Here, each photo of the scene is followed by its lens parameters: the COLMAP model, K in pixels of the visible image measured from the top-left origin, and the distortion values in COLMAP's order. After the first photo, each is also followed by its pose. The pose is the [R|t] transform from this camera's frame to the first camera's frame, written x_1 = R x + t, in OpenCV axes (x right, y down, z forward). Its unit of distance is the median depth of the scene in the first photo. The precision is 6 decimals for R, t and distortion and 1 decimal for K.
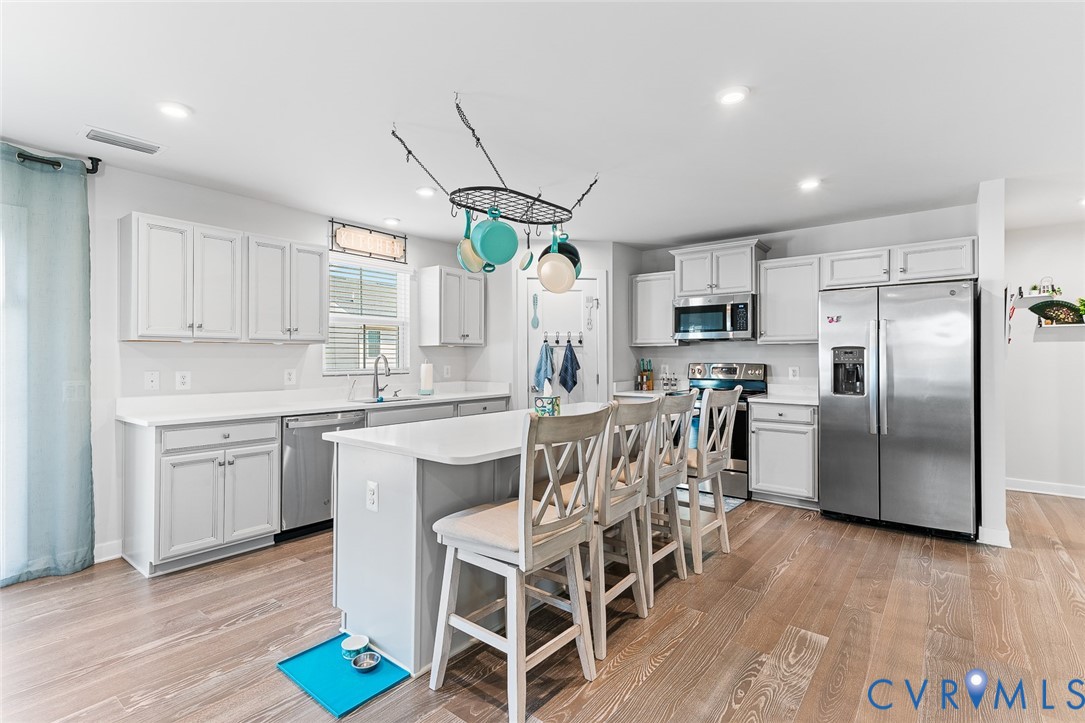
lens RADIAL K [[511.9, 0, 535.9], [0, 511.9, 355.2], [0, 0, 1]] dist [0.012793, -0.000123]
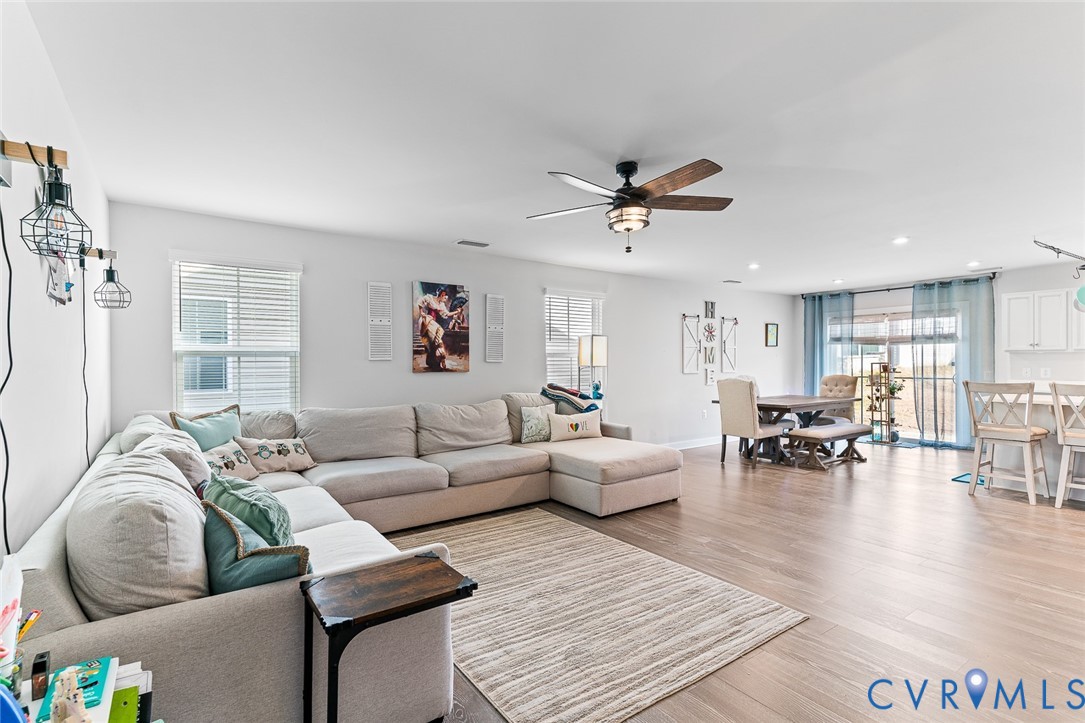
lens RADIAL K [[511.9, 0, 548.4], [0, 511.9, 363.7], [0, 0, 1]] dist [0.012793, -0.000123]
pose [[-0.262734, 0.004597, -0.964857, 1.205249], [0.010306, 0.999945, 0.001958, -0.005092], [0.964813, -0.009429, -0.262767, -0.185302]]
